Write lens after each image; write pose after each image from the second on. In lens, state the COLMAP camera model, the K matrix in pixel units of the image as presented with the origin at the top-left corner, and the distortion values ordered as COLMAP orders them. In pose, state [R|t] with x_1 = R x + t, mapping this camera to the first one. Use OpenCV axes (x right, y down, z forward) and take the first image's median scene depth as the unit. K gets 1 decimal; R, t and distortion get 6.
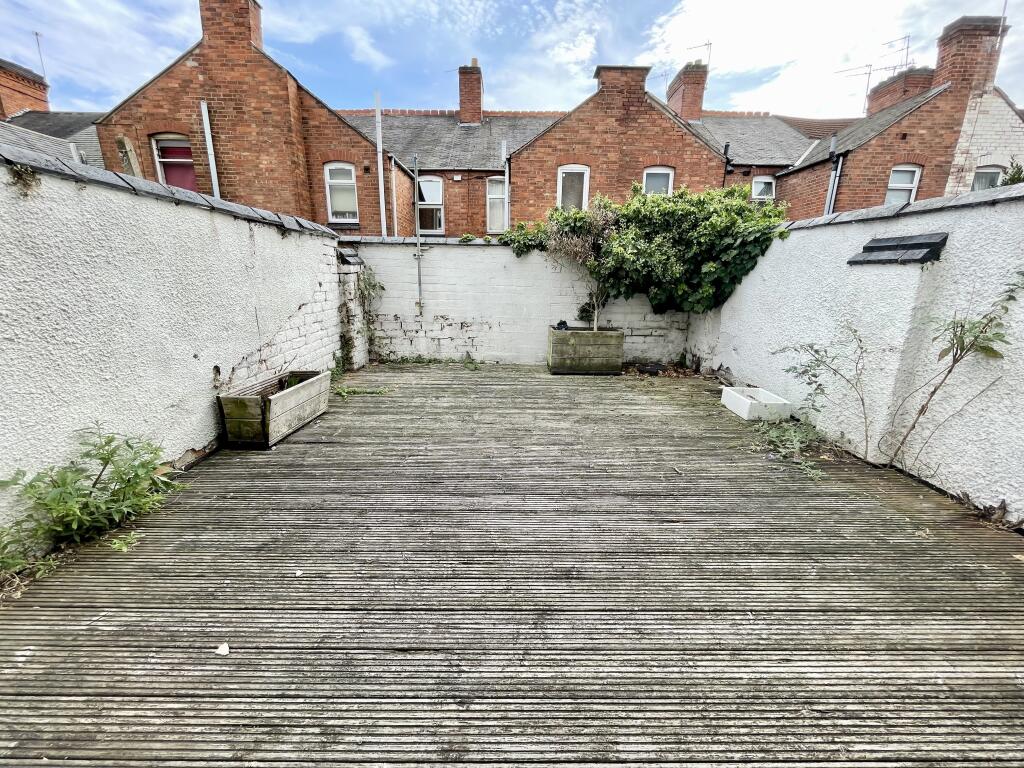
lens RADIAL K [[414.4, 0, 515.1], [0, 414.4, 382.6], [0, 0, 1]] dist [-0.001001, -0.000372]
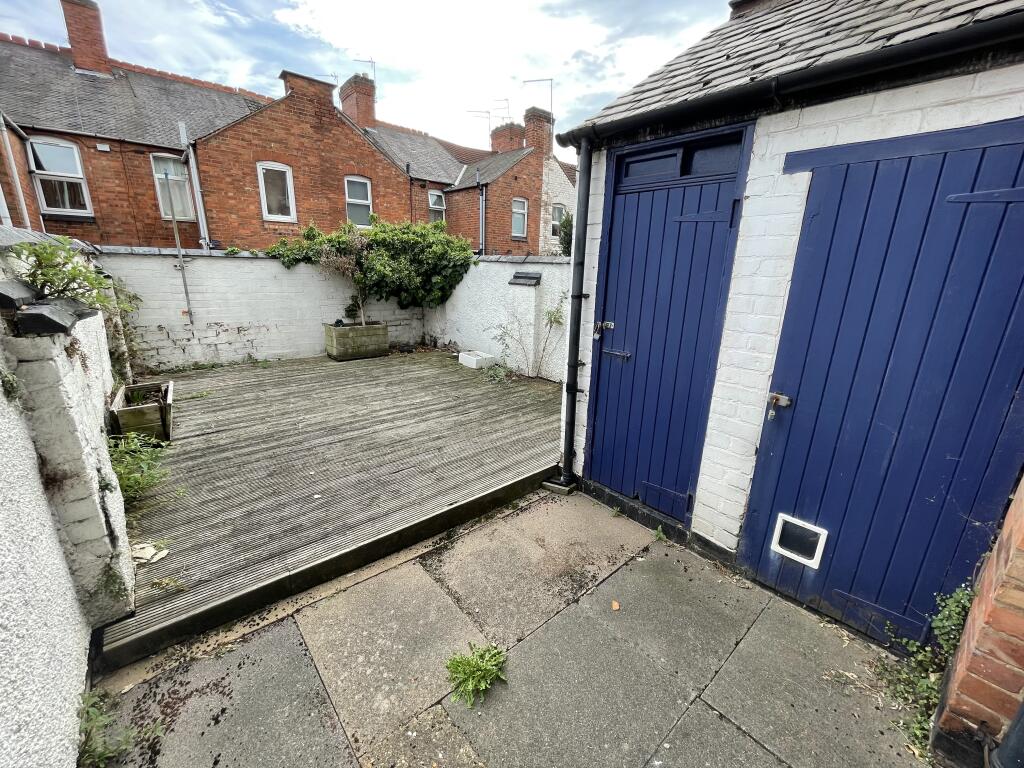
lens RADIAL K [[414.4, 0, 512.3], [0, 414.4, 381.9], [0, 0, 1]] dist [-0.001001, -0.000372]
pose [[0.763916, -0.167553, 0.623185, -0.299097], [0.145507, 0.985558, 0.086616, 0.008790], [-0.628698, 0.024510, 0.777263, -0.327998]]
